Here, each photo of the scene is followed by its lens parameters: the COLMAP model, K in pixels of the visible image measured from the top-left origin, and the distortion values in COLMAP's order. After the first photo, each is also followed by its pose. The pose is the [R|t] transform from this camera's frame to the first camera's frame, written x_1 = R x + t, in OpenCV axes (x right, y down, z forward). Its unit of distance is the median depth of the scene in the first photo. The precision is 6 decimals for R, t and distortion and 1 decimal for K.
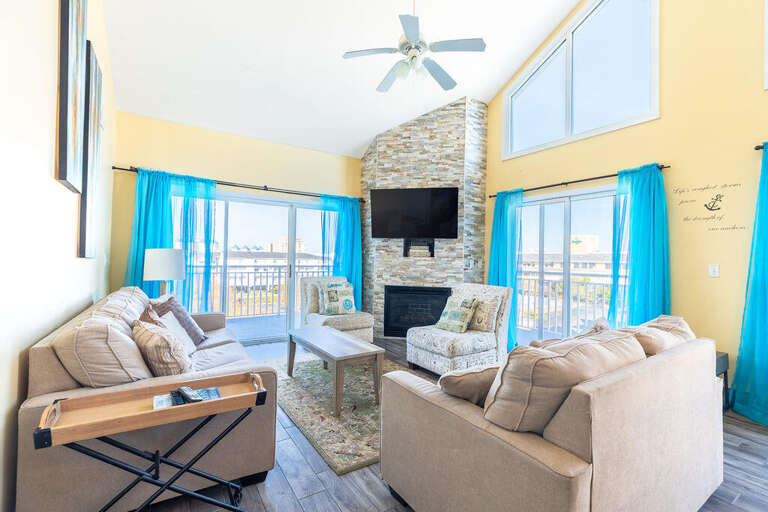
lens RADIAL K [[349.8, 0, 386.6], [0, 349.8, 252.2], [0, 0, 1]] dist [0.013698, -0.000704]
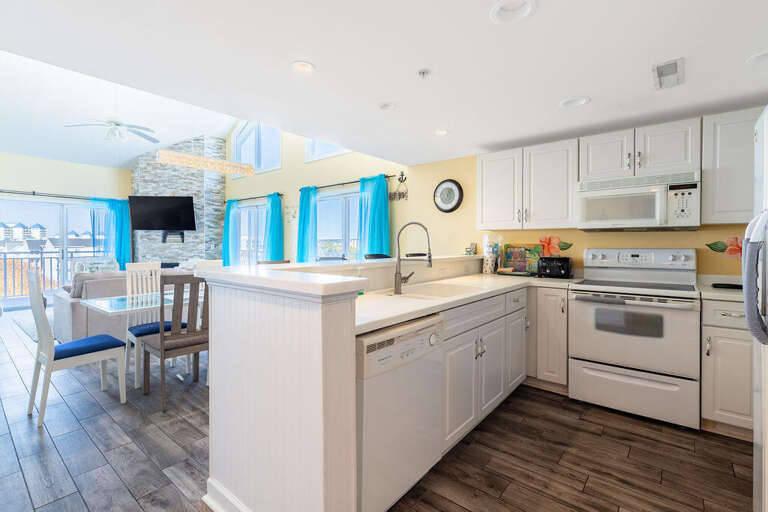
lens RADIAL K [[349.8, 0, 384.2], [0, 349.8, 247.1], [0, 0, 1]] dist [0.013698, -0.000704]
pose [[0.955304, -0.016769, 0.295148, 0.501220], [0.007907, 0.999482, 0.031196, -0.006278], [-0.295518, -0.027468, 0.954942, -0.657392]]
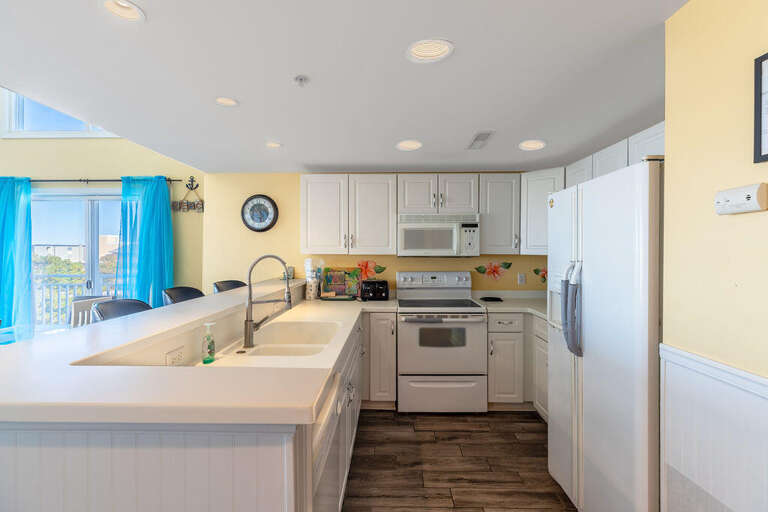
lens RADIAL K [[349.8, 0, 384.1], [0, 349.8, 253.5], [0, 0, 1]] dist [0.013698, -0.000704]
pose [[0.567949, -0.018324, 0.822860, 0.436485], [-0.006623, 0.999618, 0.026831, -0.036868], [-0.823037, -0.020689, 0.567610, -0.541933]]
